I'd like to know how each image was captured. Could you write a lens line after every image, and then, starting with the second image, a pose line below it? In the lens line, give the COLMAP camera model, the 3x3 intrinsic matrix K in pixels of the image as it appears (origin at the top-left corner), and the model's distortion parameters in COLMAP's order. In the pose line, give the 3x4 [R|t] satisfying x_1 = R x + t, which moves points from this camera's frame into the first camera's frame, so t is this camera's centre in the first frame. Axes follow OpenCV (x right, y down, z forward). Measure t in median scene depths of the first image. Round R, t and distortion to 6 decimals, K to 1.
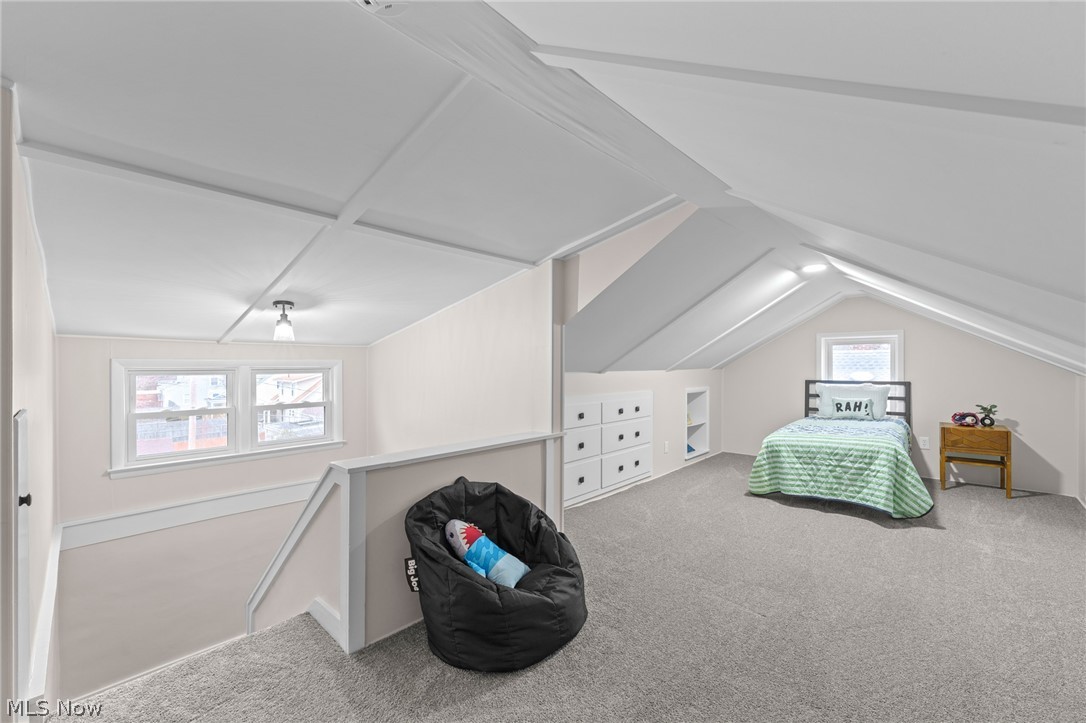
lens RADIAL K [[422.7, 0, 545.4], [0, 422.7, 366.1], [0, 0, 1]] dist [0.003189, -0.000631]
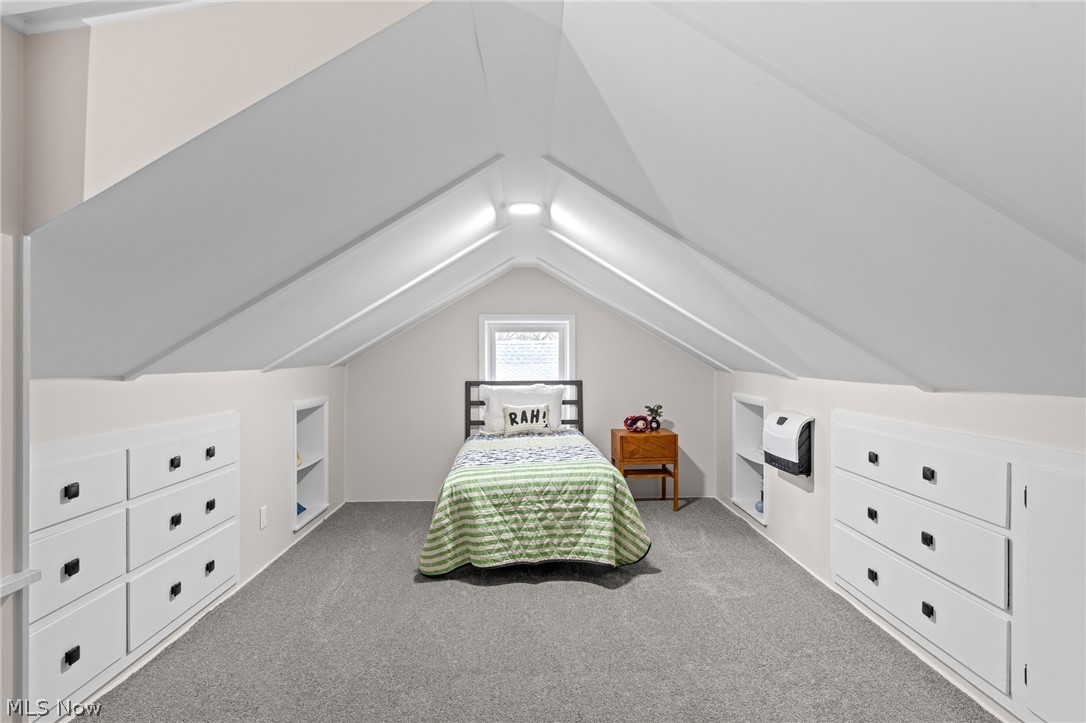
lens RADIAL K [[622.8, 0, 544.3], [0, 622.8, 360.8], [0, 0, 1]] dist [0.002727, -0.000749]
pose [[0.714674, -0.002447, 0.699454, -0.004510], [0.002521, 0.999996, 0.000923, -0.001596], [-0.699453, 0.001104, 0.714677, 0.267602]]
